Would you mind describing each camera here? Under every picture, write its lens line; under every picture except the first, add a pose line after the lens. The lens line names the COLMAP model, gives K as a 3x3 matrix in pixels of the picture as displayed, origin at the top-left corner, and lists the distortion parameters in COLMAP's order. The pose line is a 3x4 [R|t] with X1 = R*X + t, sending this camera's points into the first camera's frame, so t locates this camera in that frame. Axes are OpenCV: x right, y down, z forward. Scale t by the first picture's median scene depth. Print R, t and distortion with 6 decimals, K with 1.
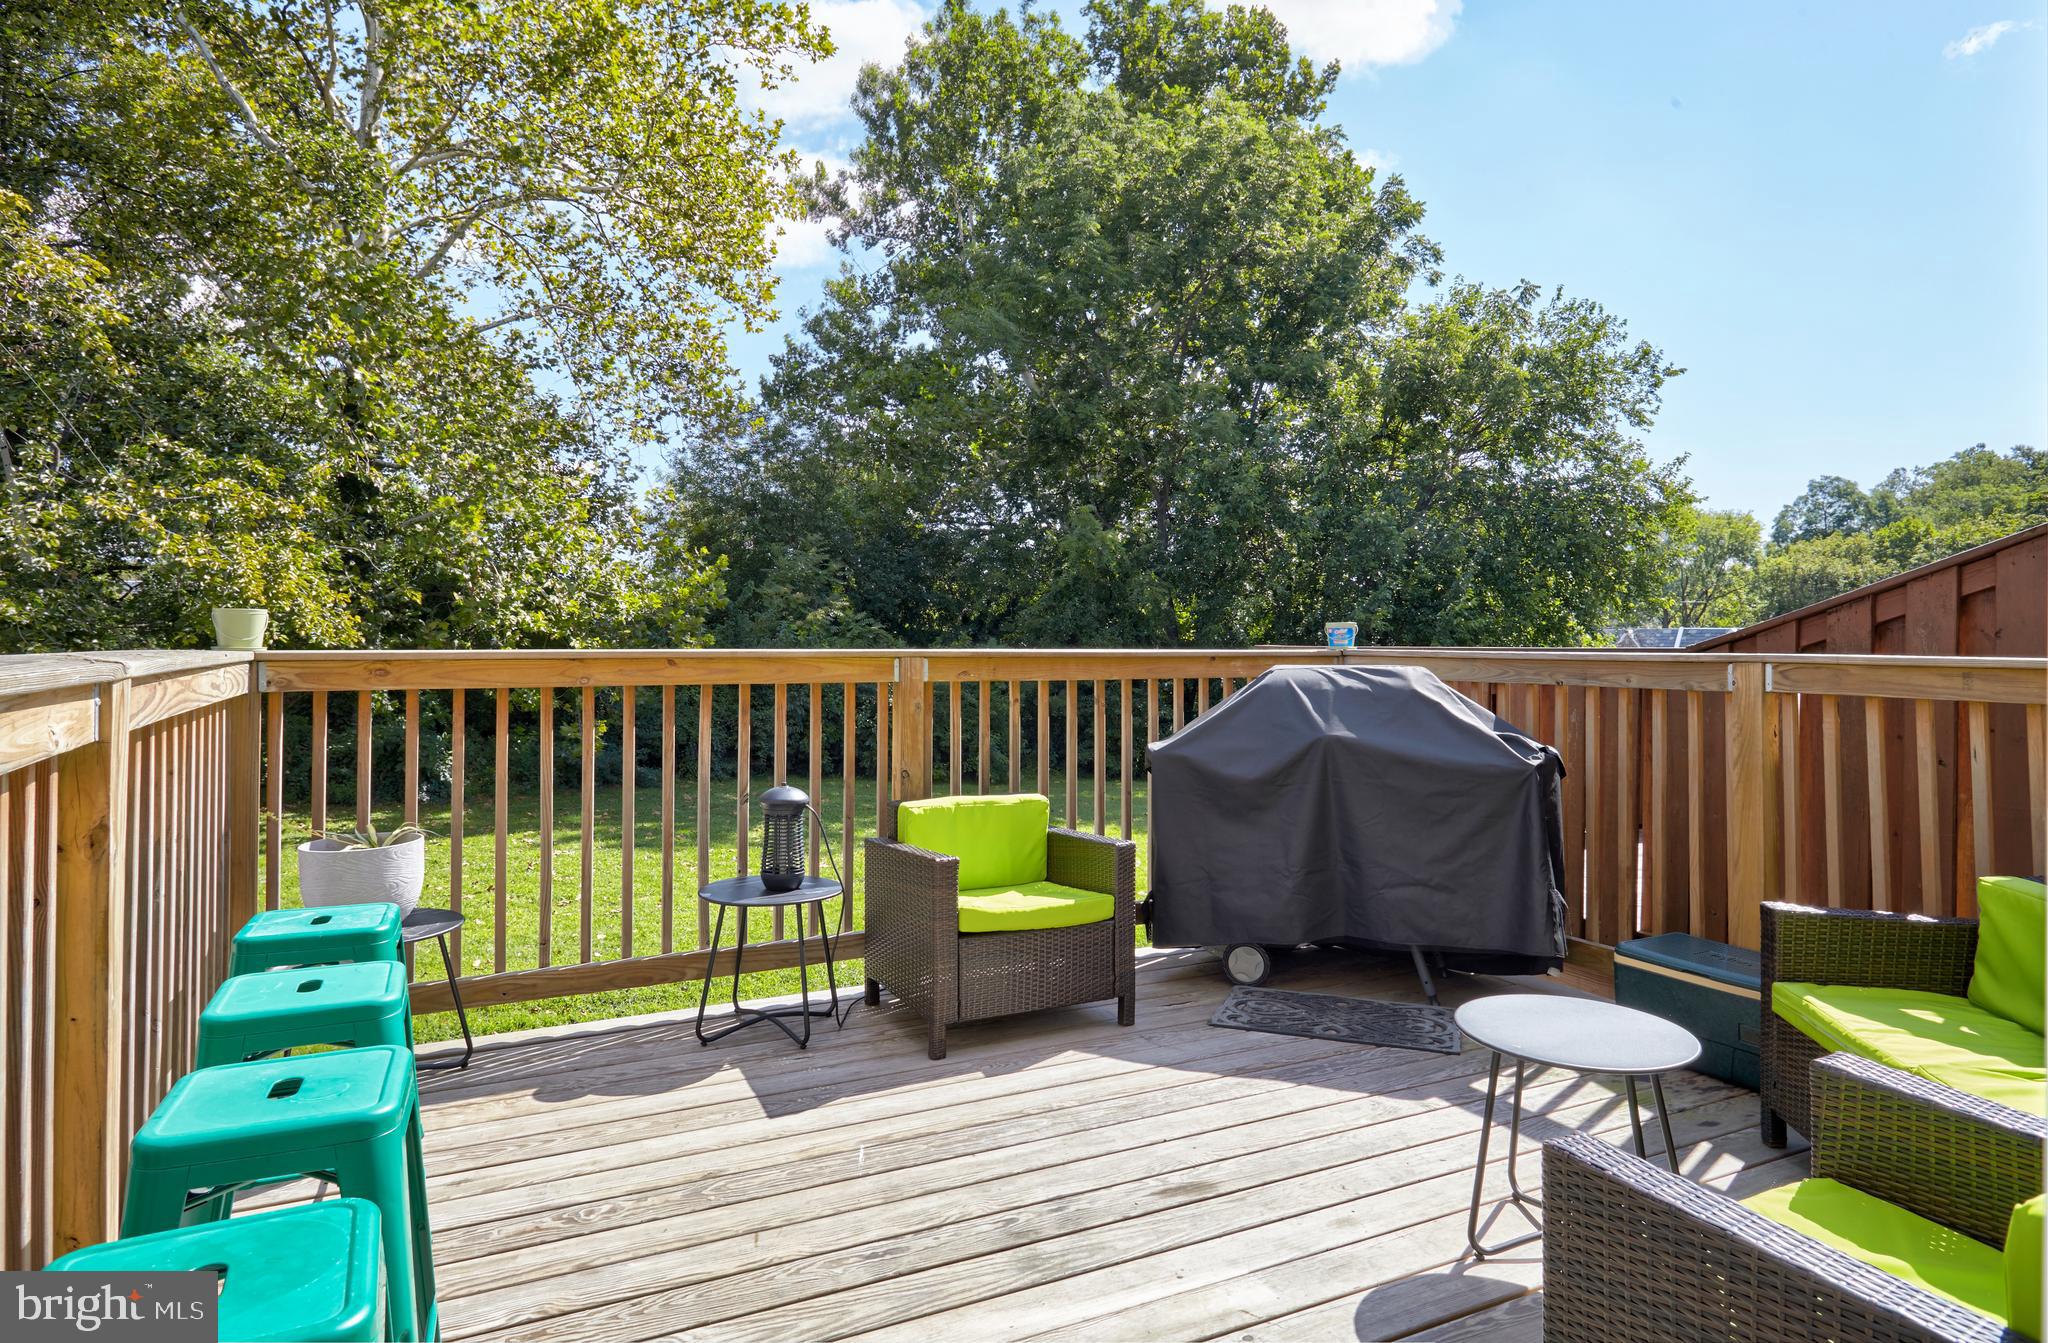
lens RADIAL K [[1178.6, 0, 1028.0], [0, 1178.6, 669.1], [0, 0, 1]] dist [-0.002653, 0.001141]
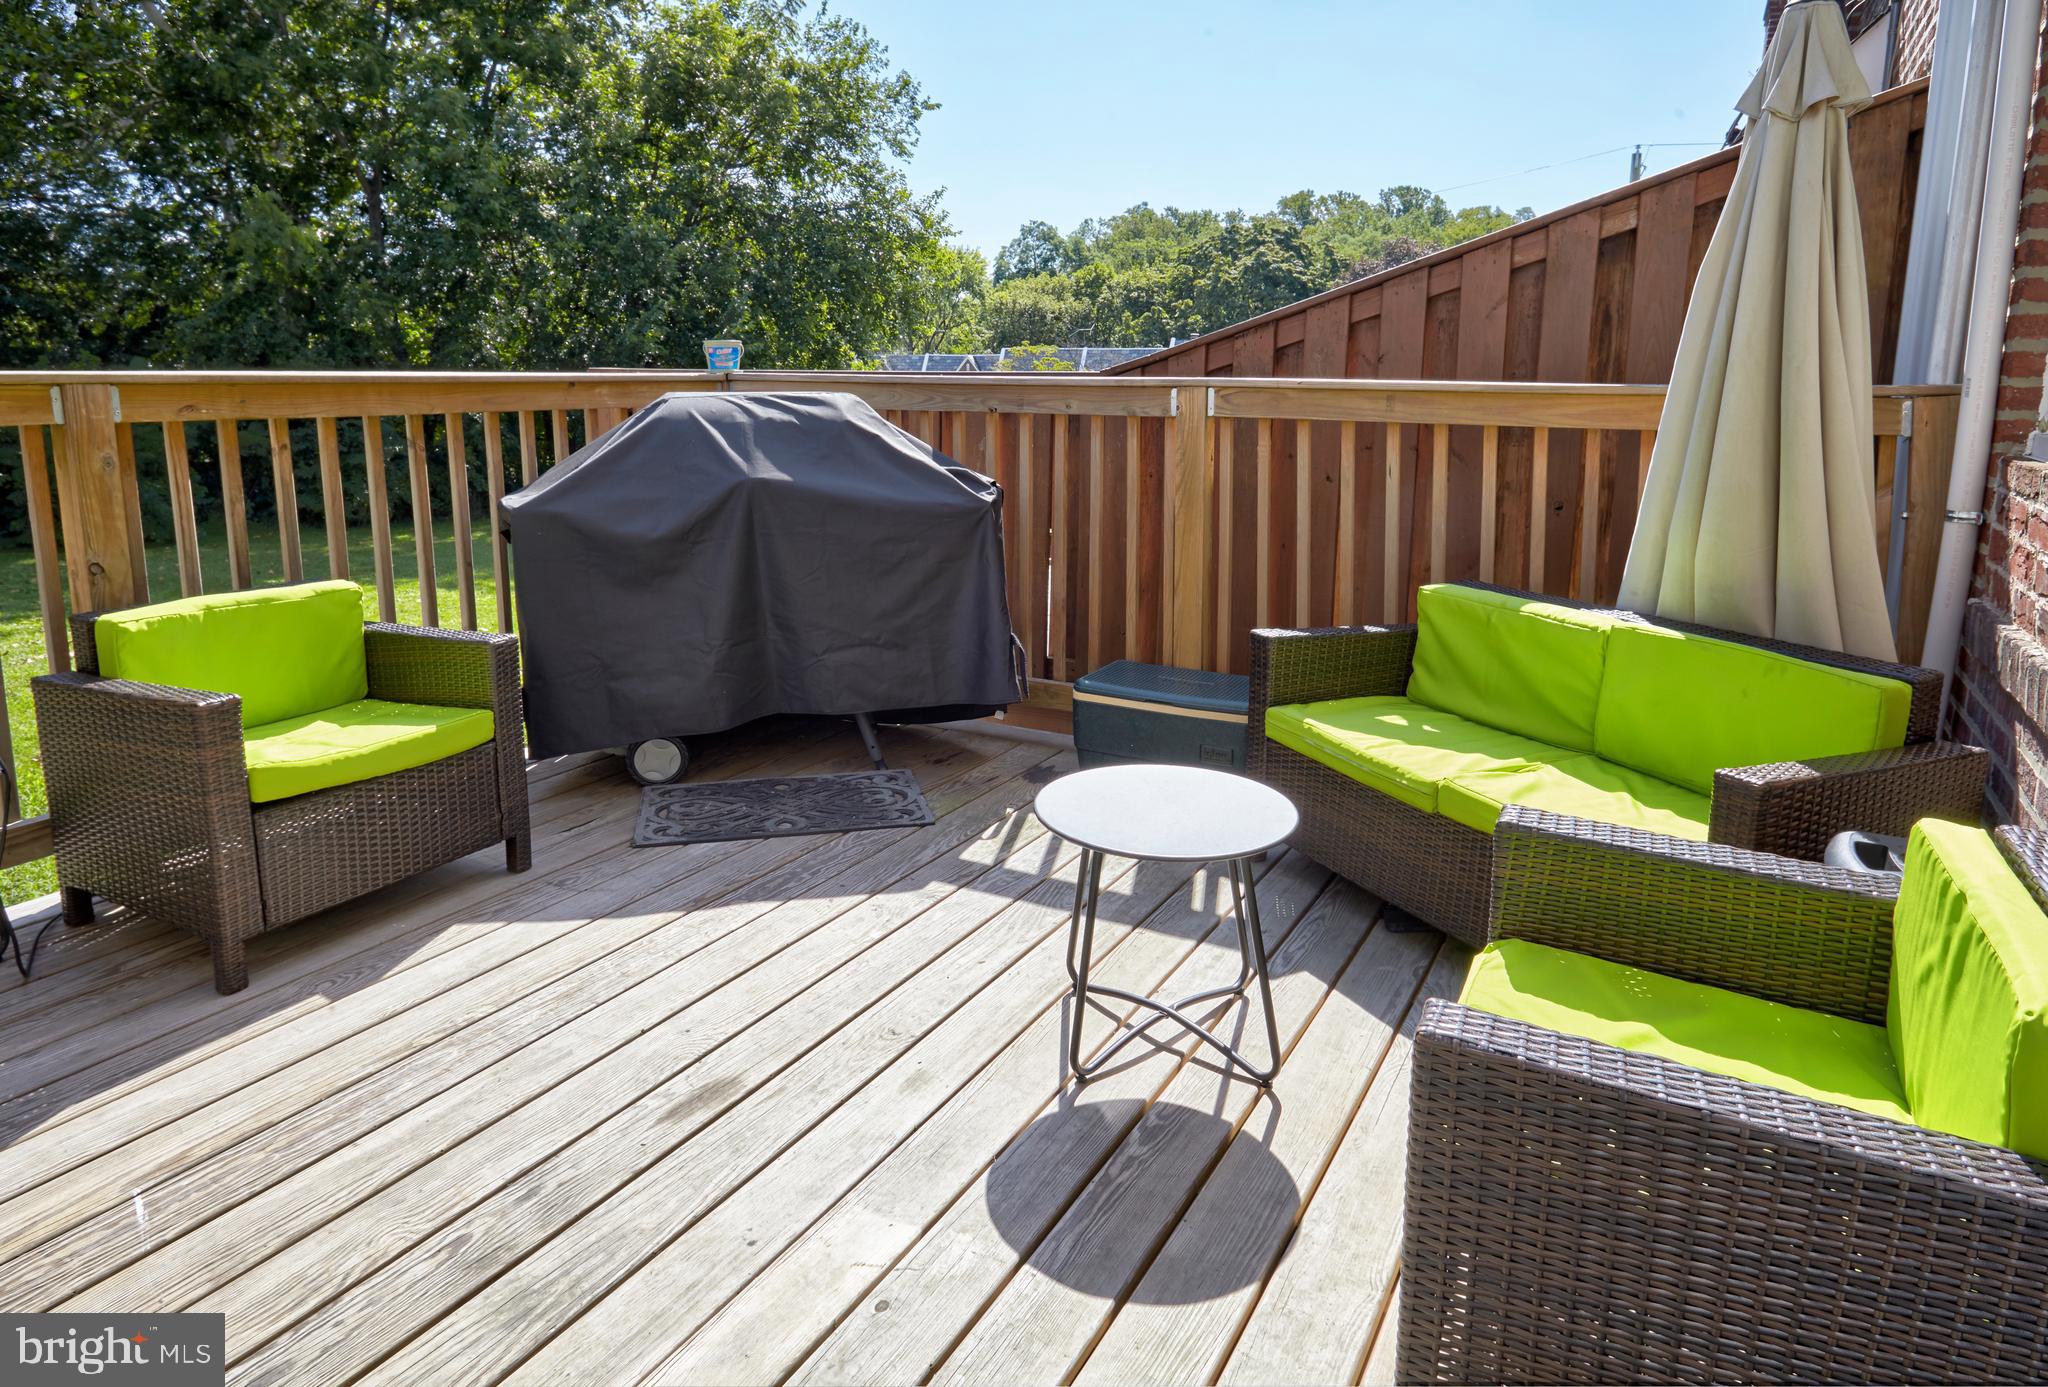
lens RADIAL K [[1178.6, 0, 1046.8], [0, 1178.6, 576.0], [0, 0, 1]] dist [-0.002653, 0.001141]
pose [[0.812221, -0.097306, 0.575177, -0.056773], [0.008371, 0.987833, 0.155296, -0.002538], [-0.583289, -0.121320, 0.803153, 0.198192]]
